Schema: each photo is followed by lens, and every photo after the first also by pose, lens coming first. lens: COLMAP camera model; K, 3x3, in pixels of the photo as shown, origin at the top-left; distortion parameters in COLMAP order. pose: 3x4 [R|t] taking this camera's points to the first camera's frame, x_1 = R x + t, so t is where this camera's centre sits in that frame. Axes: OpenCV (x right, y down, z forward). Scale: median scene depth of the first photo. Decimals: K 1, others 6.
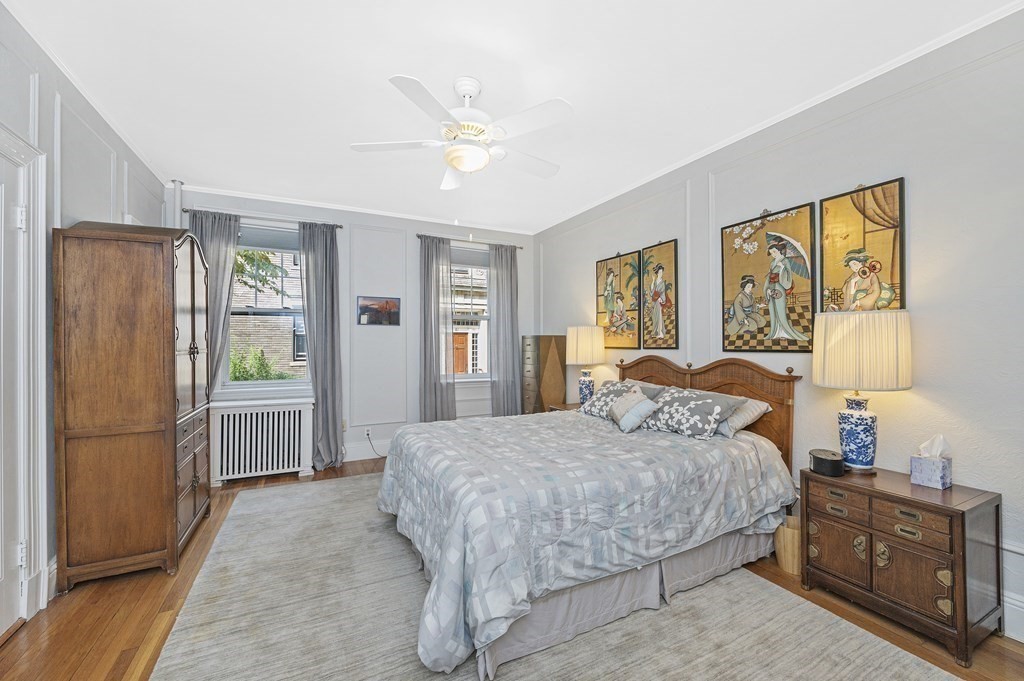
lens RADIAL K [[404.4, 0, 507.5], [0, 404.4, 337.6], [0, 0, 1]] dist [0.002703, 0.000652]
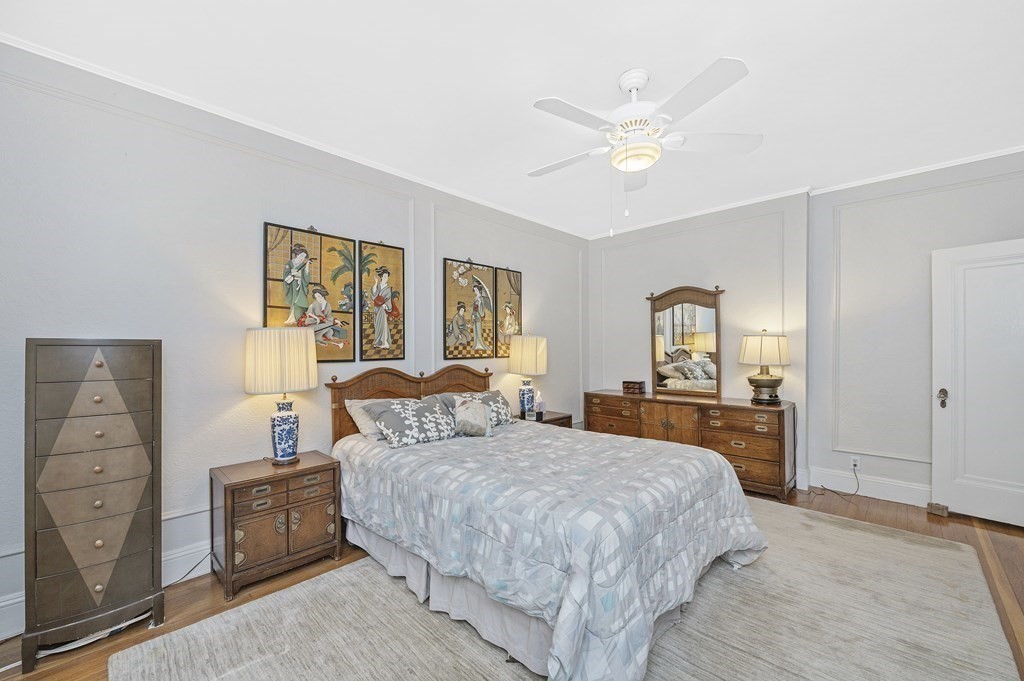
lens RADIAL K [[404.4, 0, 507.9], [0, 404.4, 349.8], [0, 0, 1]] dist [0.002703, 0.000652]
pose [[-0.316144, -0.012603, 0.948627, -0.639916], [-0.015987, 0.999841, 0.007955, -0.007688], [-0.948576, -0.012651, -0.316295, 1.125603]]
